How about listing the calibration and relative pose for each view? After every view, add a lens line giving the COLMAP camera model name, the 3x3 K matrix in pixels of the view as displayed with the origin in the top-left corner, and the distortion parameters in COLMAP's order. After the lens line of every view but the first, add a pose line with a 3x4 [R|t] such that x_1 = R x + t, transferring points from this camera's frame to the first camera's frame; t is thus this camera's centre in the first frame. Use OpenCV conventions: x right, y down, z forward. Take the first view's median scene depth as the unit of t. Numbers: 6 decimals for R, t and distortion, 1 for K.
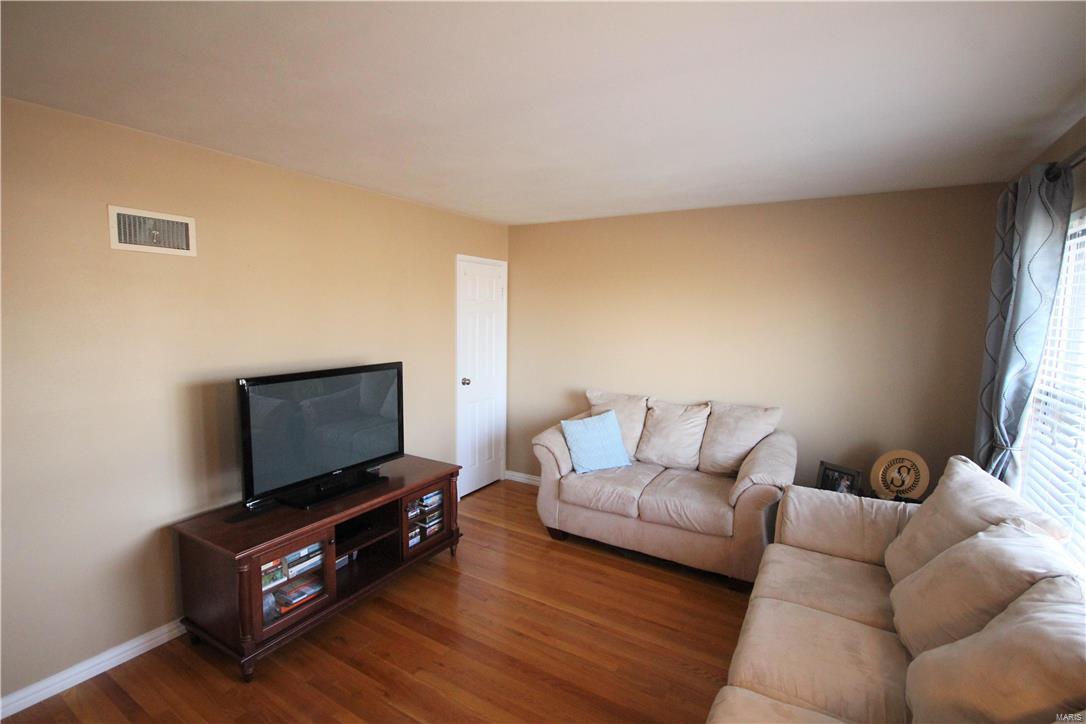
lens RADIAL K [[499.5, 0, 540.2], [0, 499.5, 360.5], [0, 0, 1]] dist [0.006694, -0.002263]
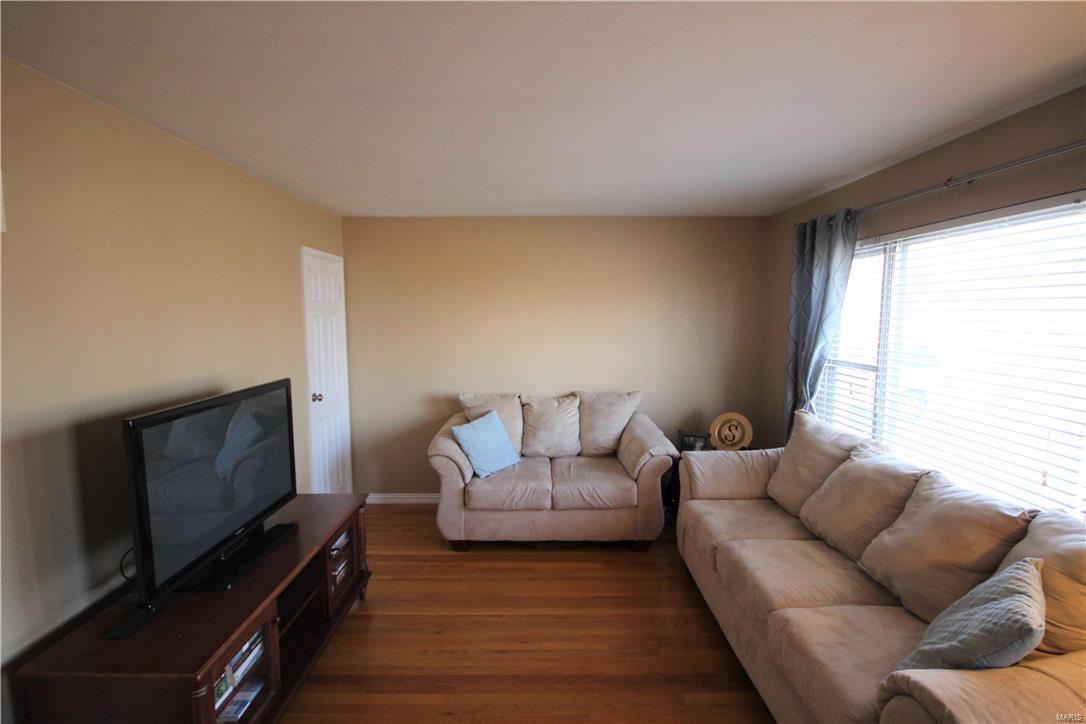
lens RADIAL K [[499.5, 0, 539.3], [0, 499.5, 362.5], [0, 0, 1]] dist [0.006694, -0.002263]
pose [[0.857080, -0.066226, 0.510909, -0.363093], [0.065075, 0.997677, 0.020155, -0.013710], [-0.511057, 0.015973, 0.859399, 0.115068]]
